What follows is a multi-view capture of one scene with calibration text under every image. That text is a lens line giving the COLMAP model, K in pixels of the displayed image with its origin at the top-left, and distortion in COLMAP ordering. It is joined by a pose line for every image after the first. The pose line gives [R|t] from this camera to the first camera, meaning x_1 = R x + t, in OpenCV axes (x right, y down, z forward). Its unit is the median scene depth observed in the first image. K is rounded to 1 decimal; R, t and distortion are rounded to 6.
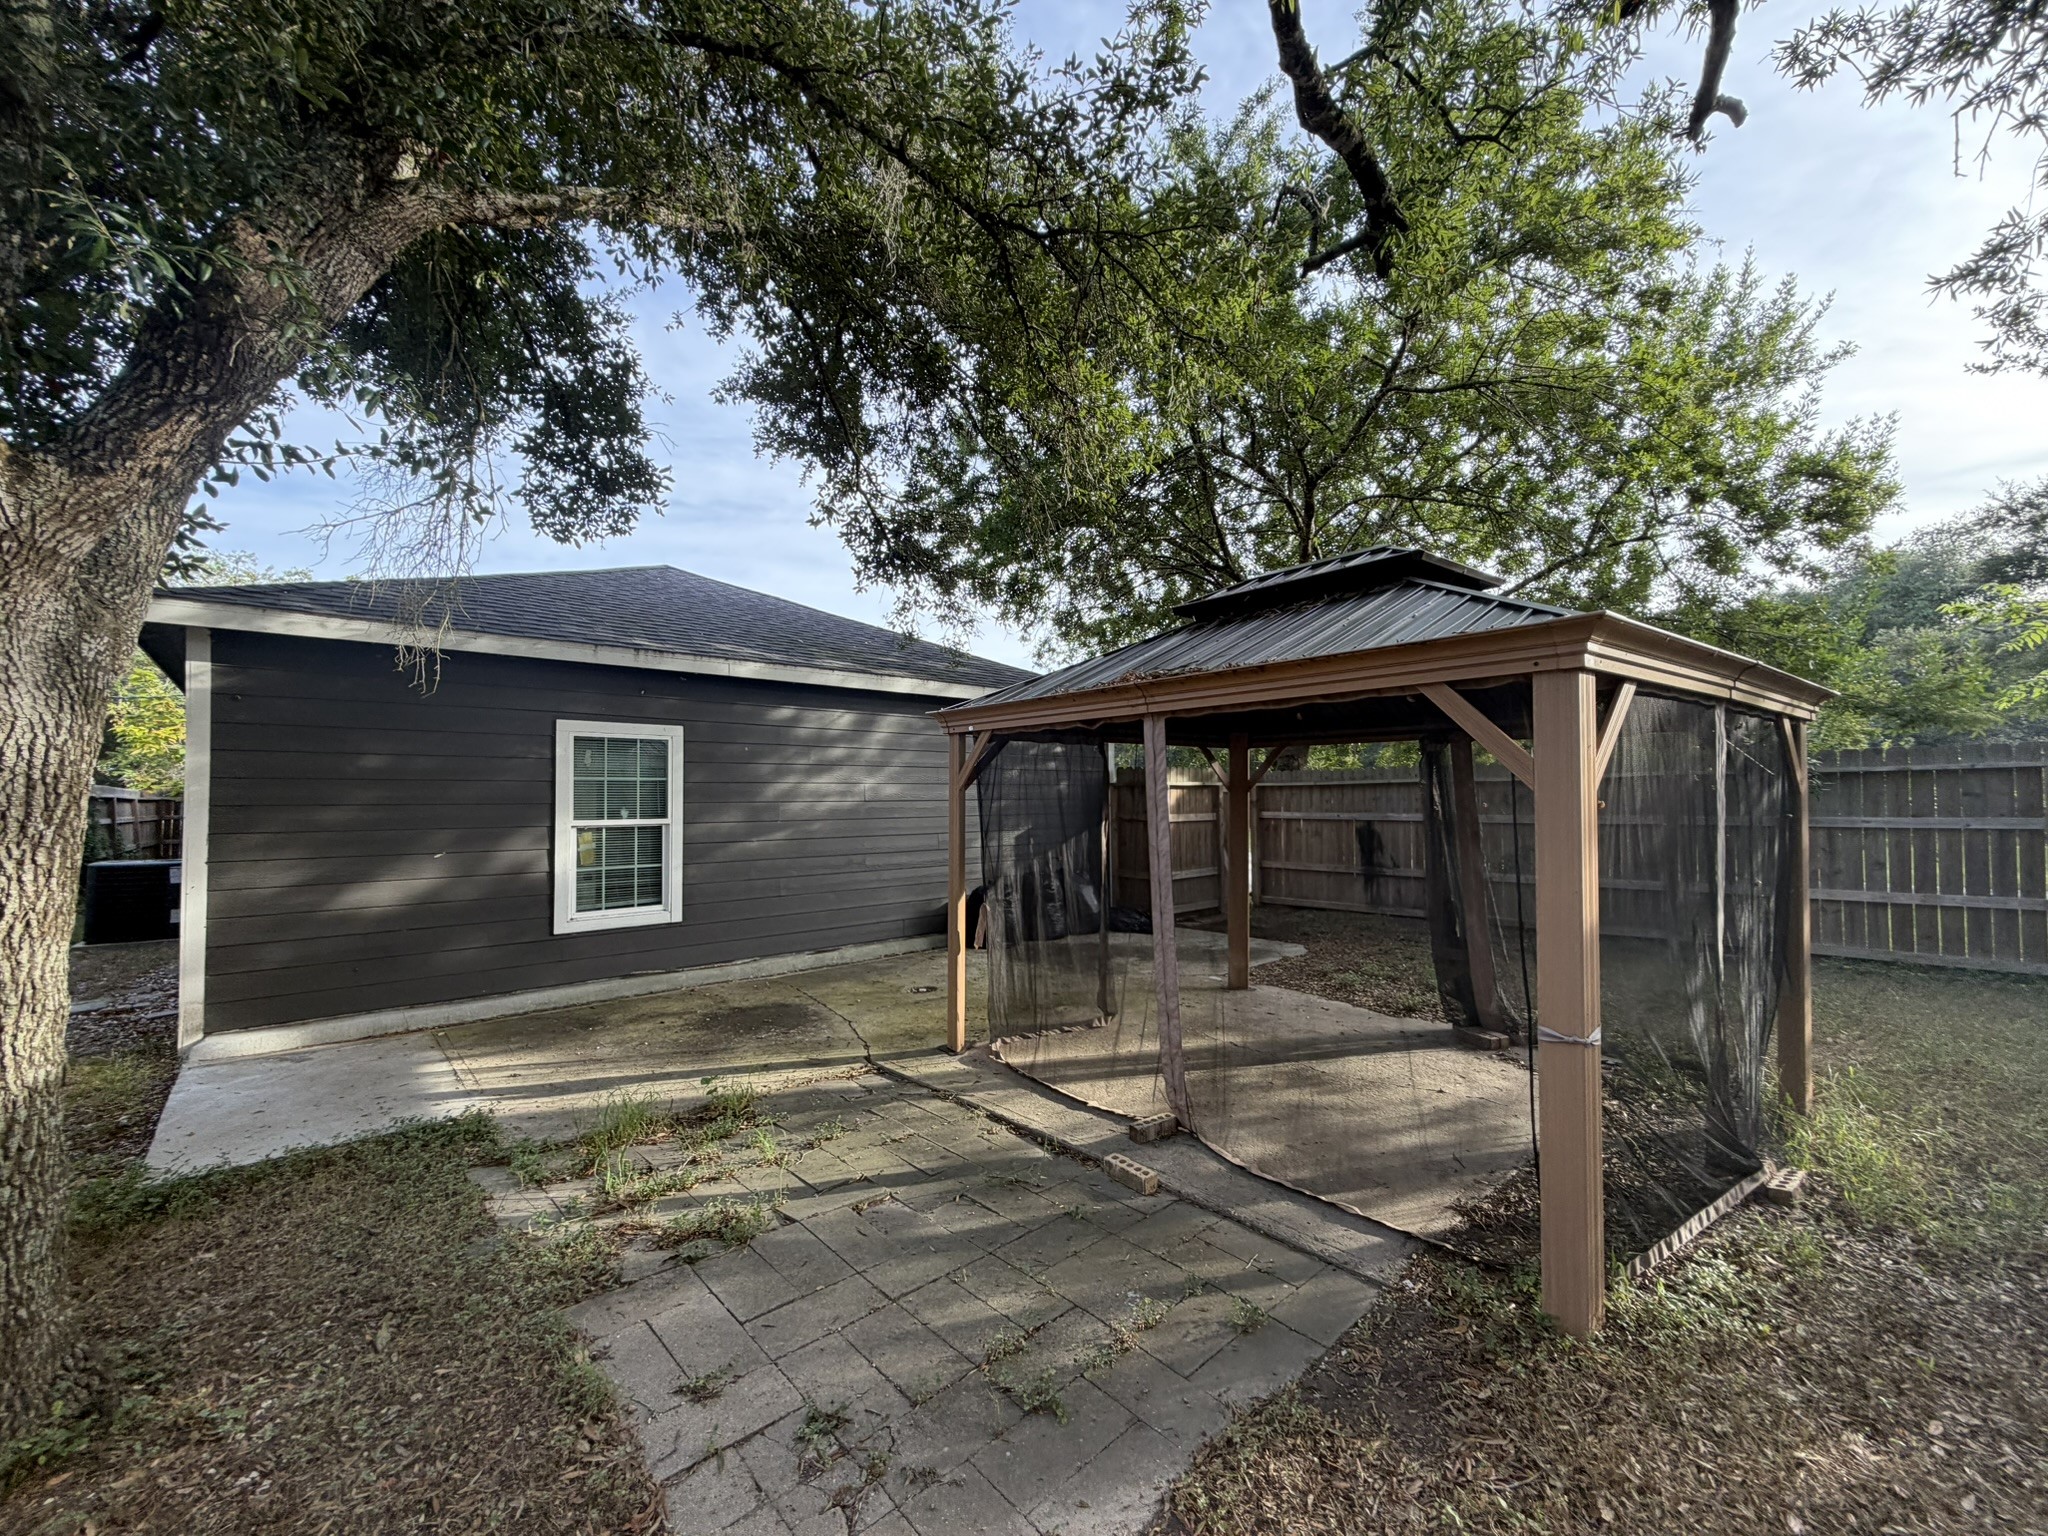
lens RADIAL K [[816.8, 0, 1015.6], [0, 816.8, 779.5], [0, 0, 1]] dist [0.000781, -0.000524]
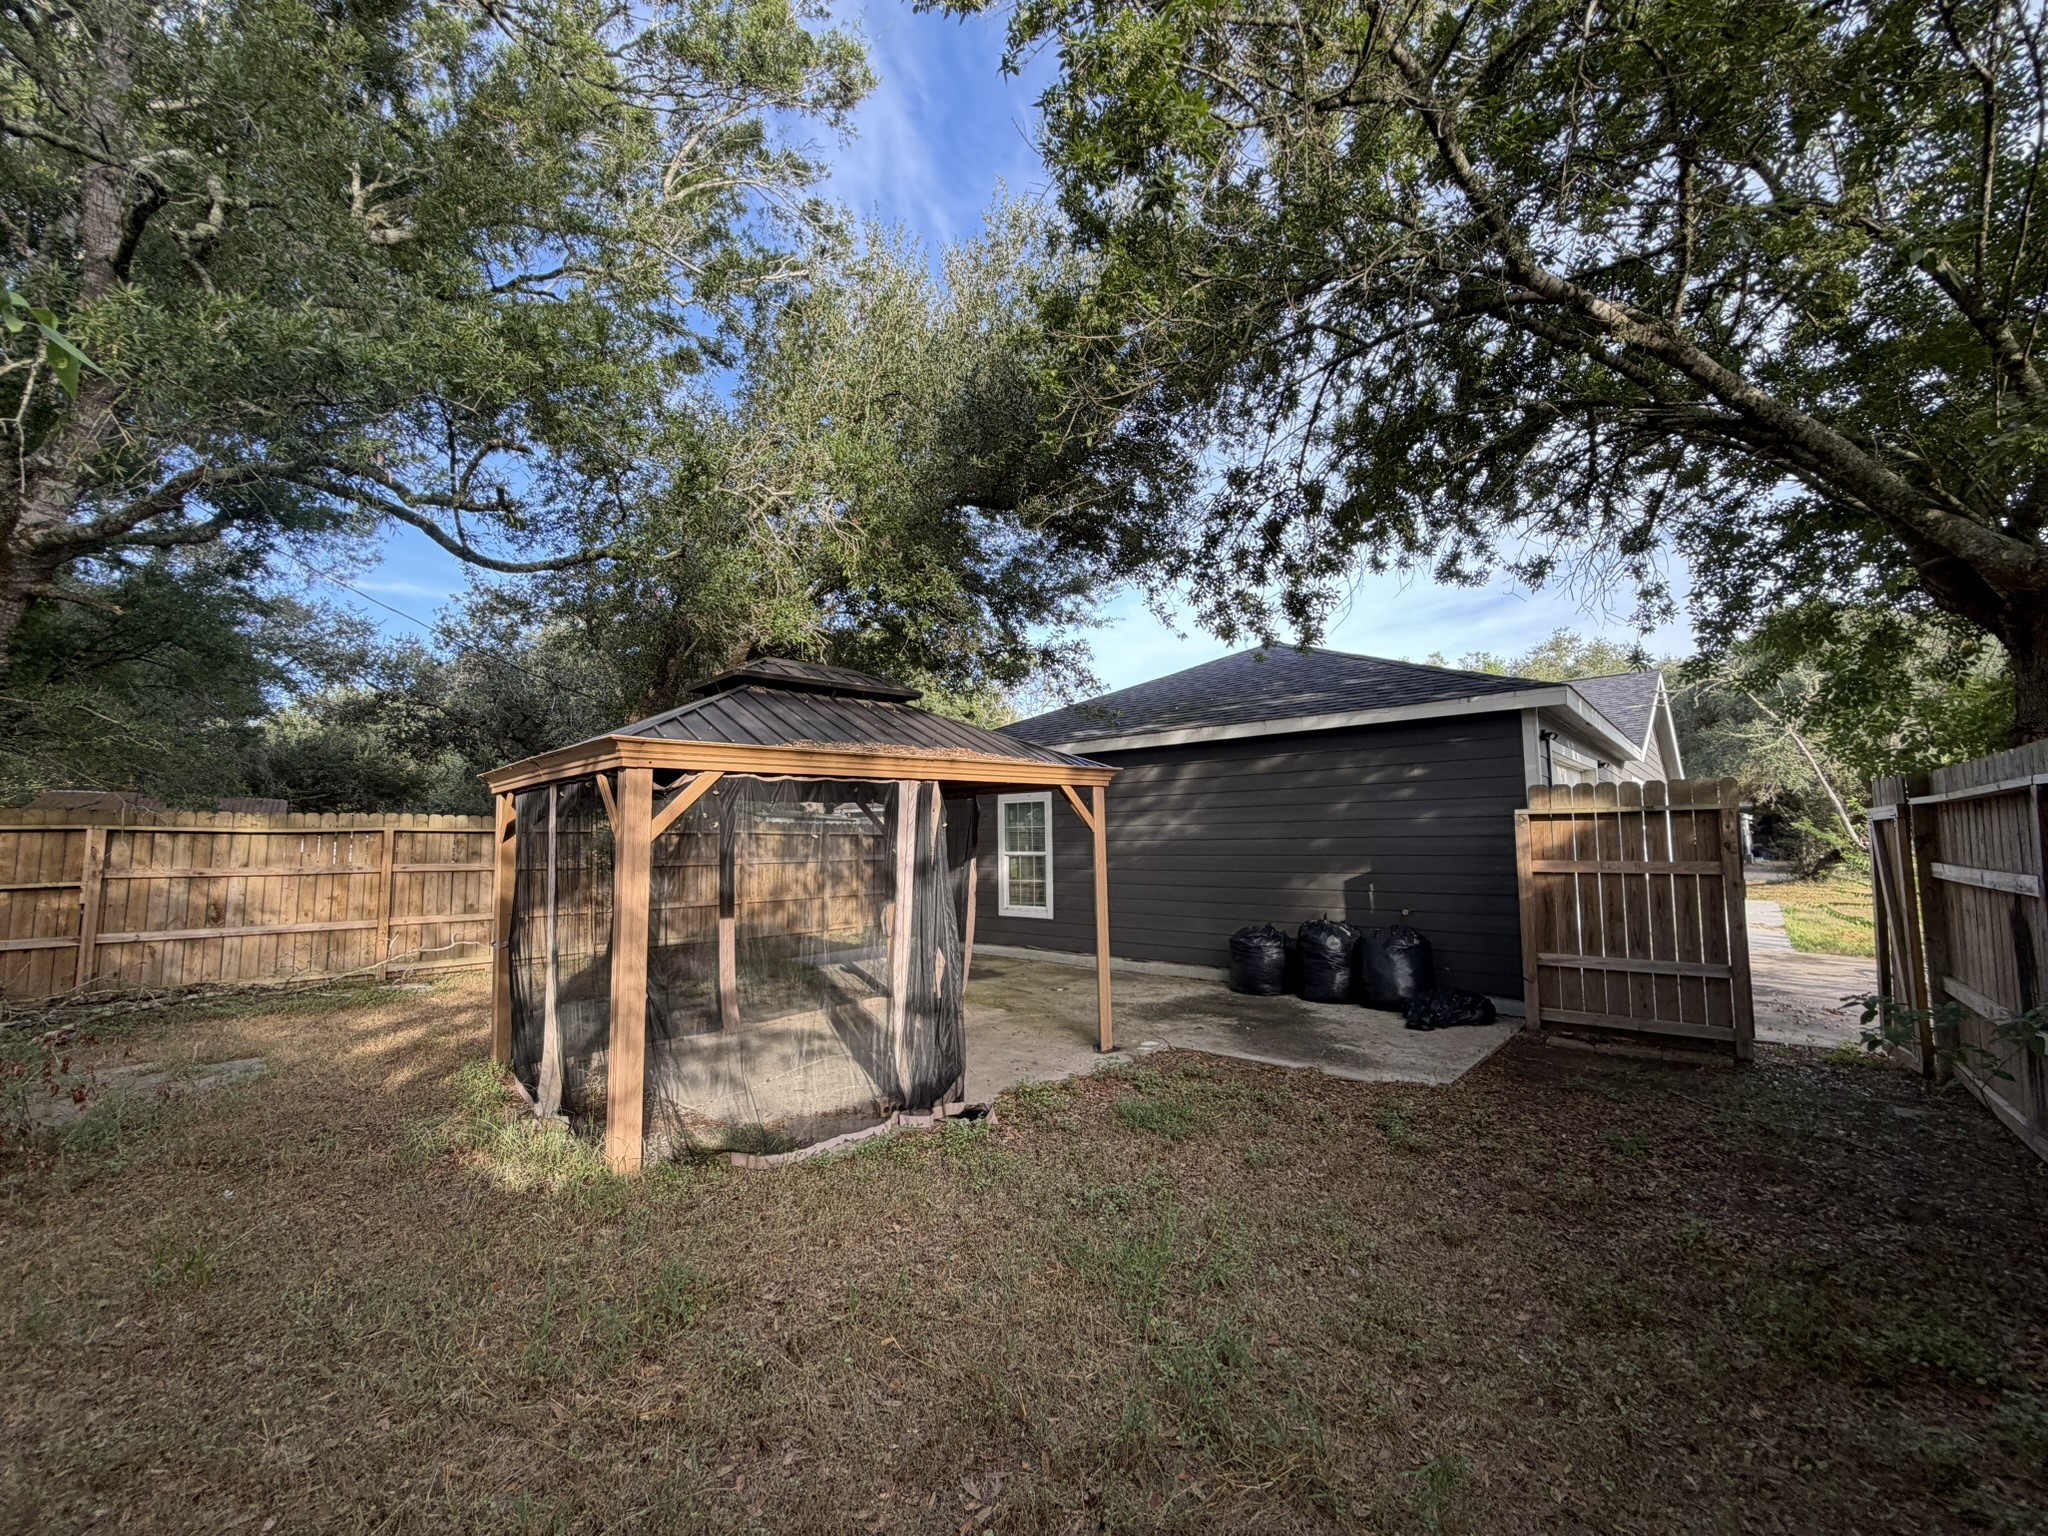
lens RADIAL K [[816.8, 0, 1015.9], [0, 816.8, 766.2], [0, 0, 1]] dist [0.000781, -0.000524]
pose [[0.139361, -0.080087, -0.986998, 1.136895], [0.042322, 0.996295, -0.074866, -0.000398], [0.989337, -0.031339, 0.142234, 0.731191]]
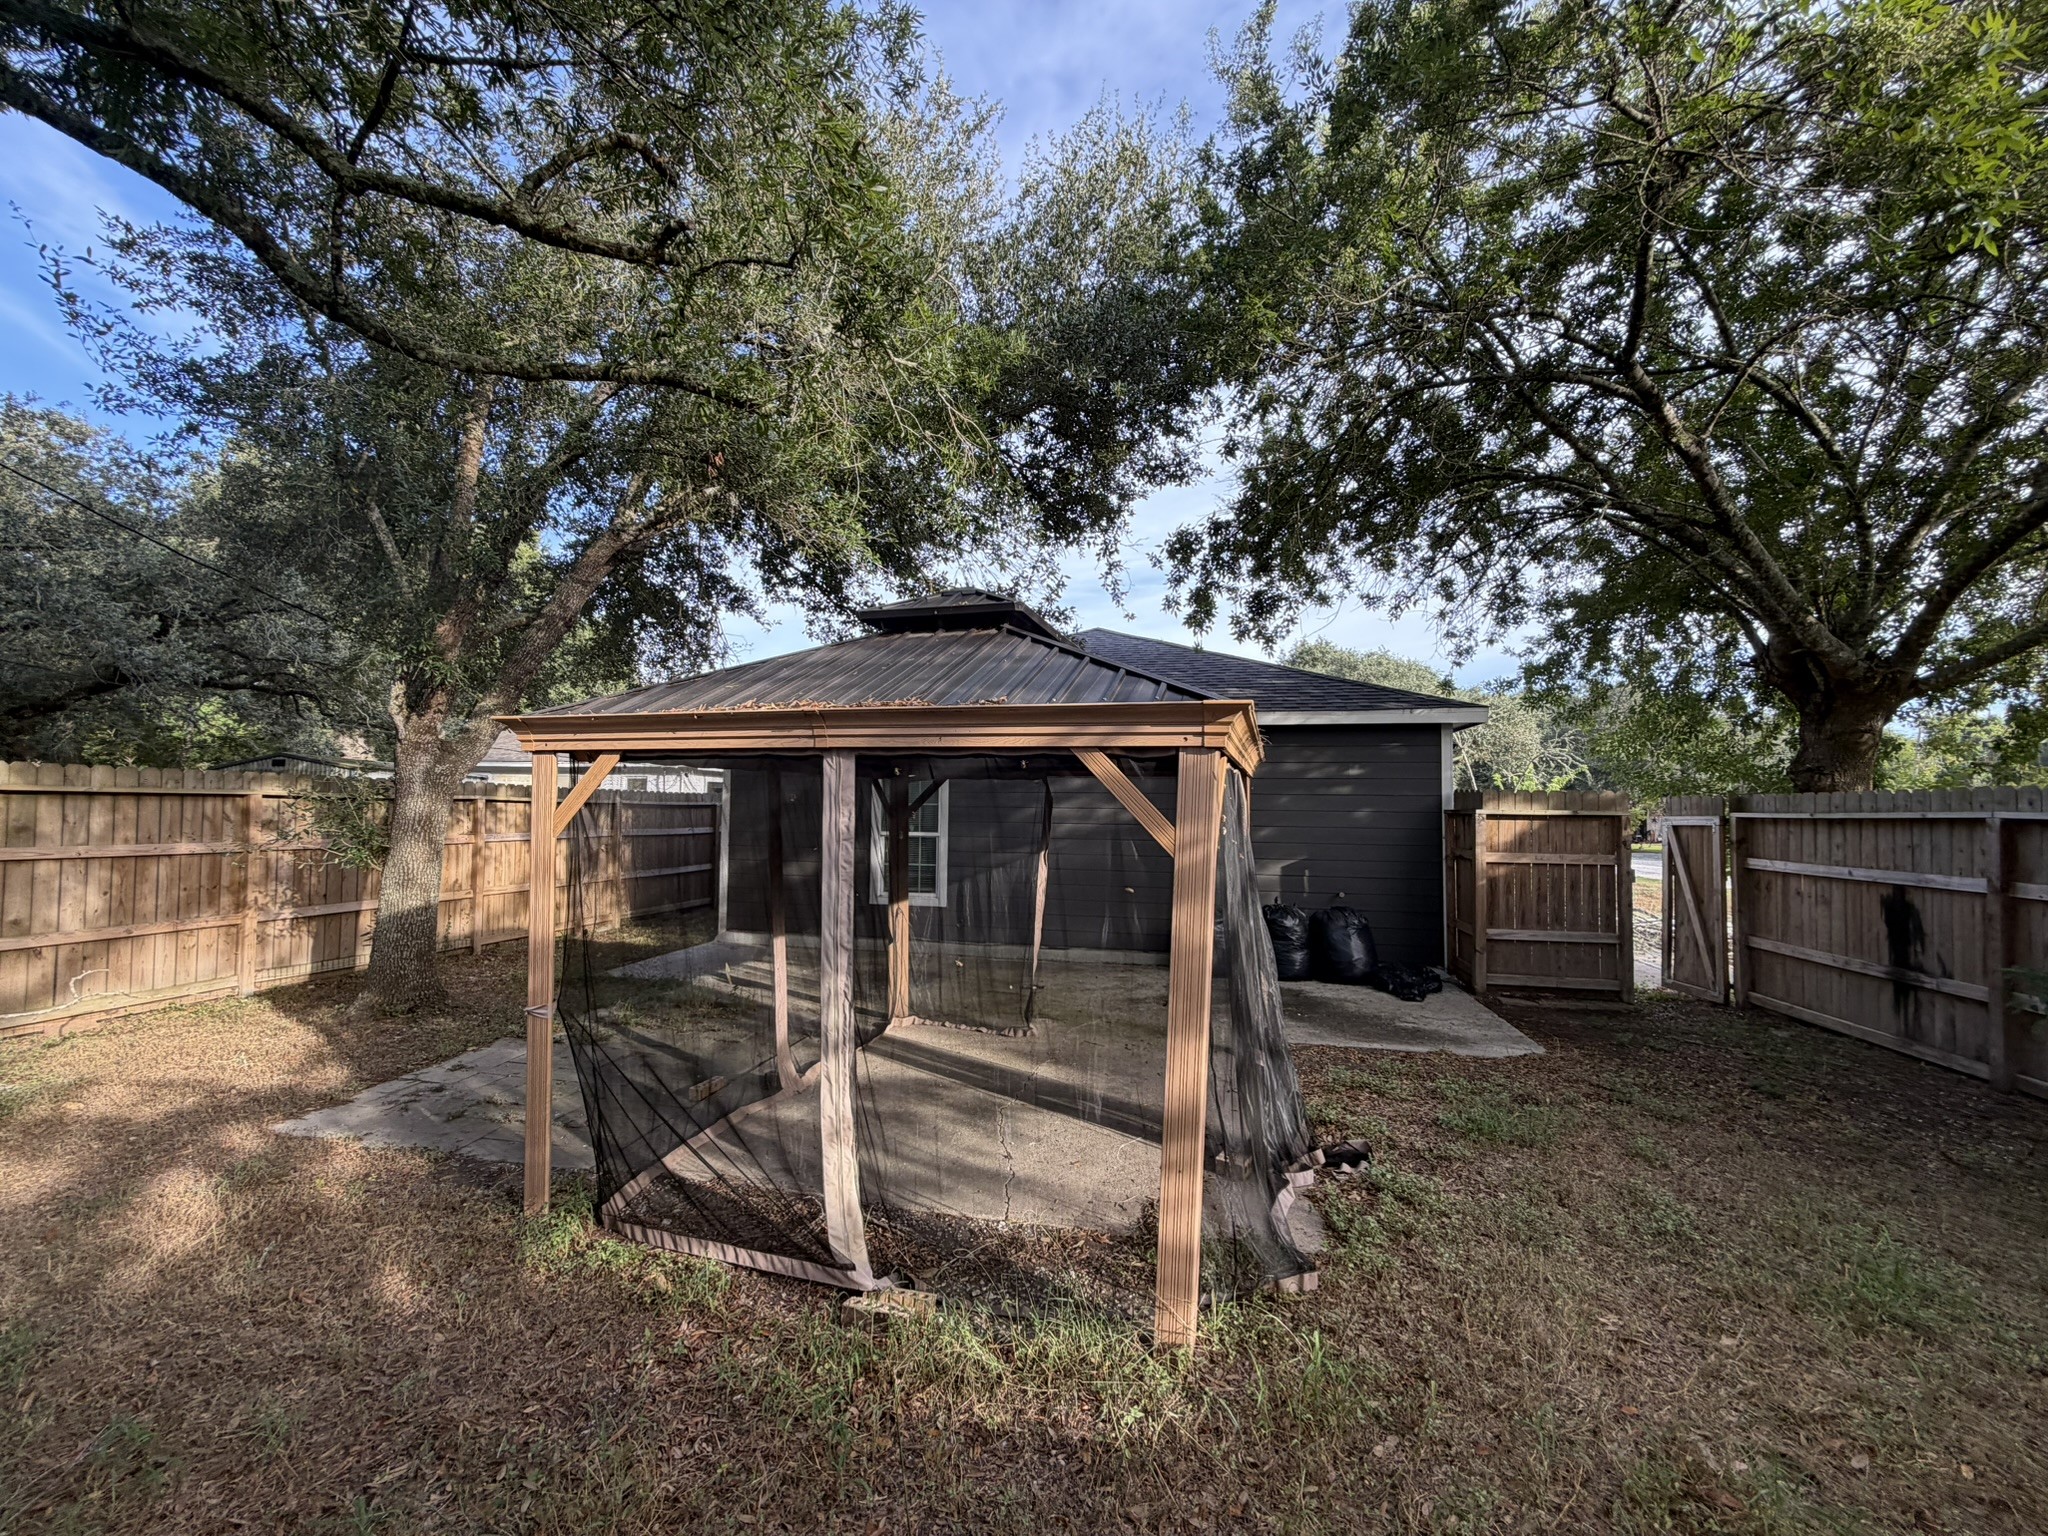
lens RADIAL K [[816.8, 0, 1026.8], [0, 816.8, 778.3], [0, 0, 1]] dist [0.000781, -0.000524]
pose [[0.605174, -0.006902, -0.796064, 0.794691], [0.006779, 0.999971, -0.003516, -0.041925], [0.796065, -0.003269, 0.605203, 0.254370]]
